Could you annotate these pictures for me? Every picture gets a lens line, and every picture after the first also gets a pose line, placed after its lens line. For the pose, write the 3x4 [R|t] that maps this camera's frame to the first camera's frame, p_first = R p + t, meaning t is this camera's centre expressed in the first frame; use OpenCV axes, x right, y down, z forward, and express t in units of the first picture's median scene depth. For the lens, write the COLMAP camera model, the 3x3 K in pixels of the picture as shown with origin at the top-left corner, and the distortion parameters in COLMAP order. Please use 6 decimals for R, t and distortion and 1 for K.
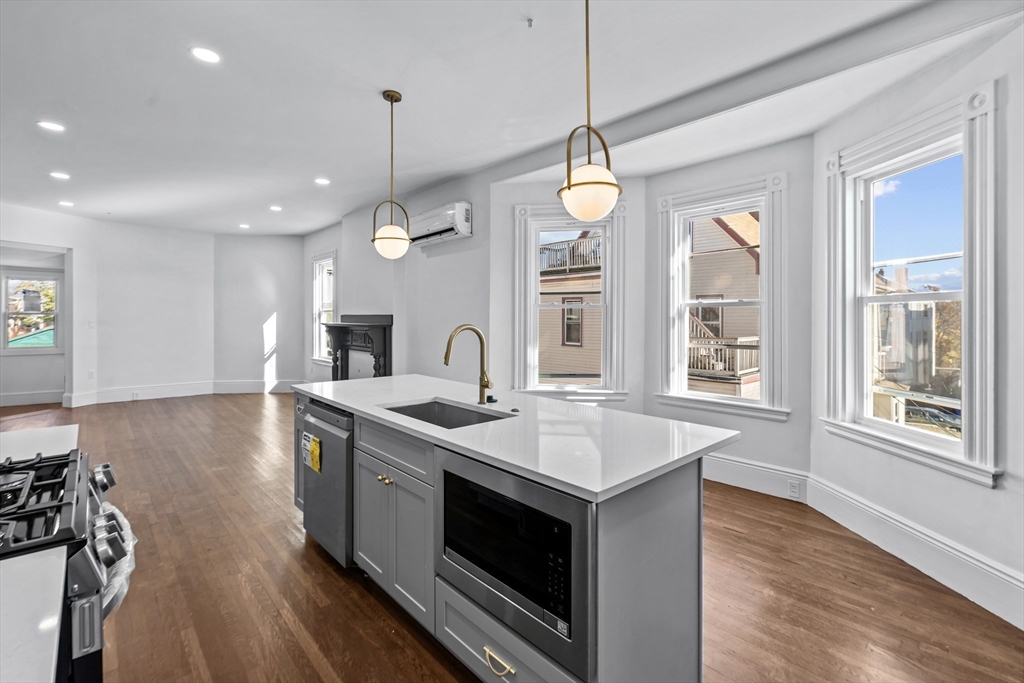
lens RADIAL K [[459.5, 0, 515.0], [0, 459.5, 317.4], [0, 0, 1]] dist [-0.001976, -0.000015]
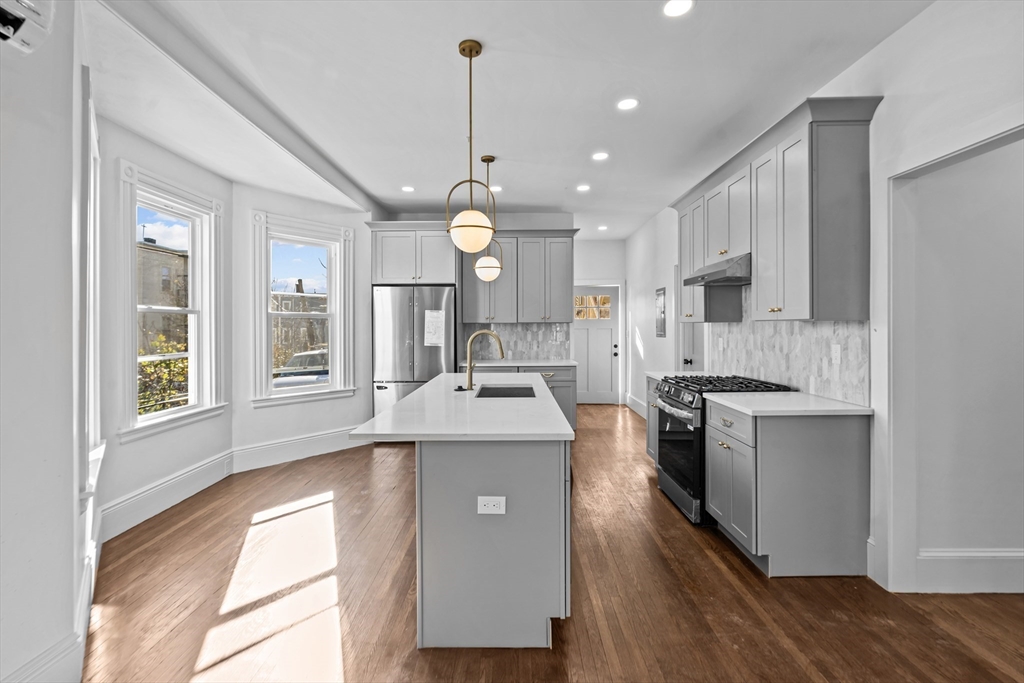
lens RADIAL K [[461.0, 0, 508.2], [0, 461.0, 328.5], [0, 0, 1]] dist [-0.000368, 0.000366]
pose [[-0.726405, -0.003622, 0.687257, -0.405772], [-0.001543, 0.999992, 0.003638, 0.001110], [-0.687265, 0.001582, -0.726405, 0.722515]]
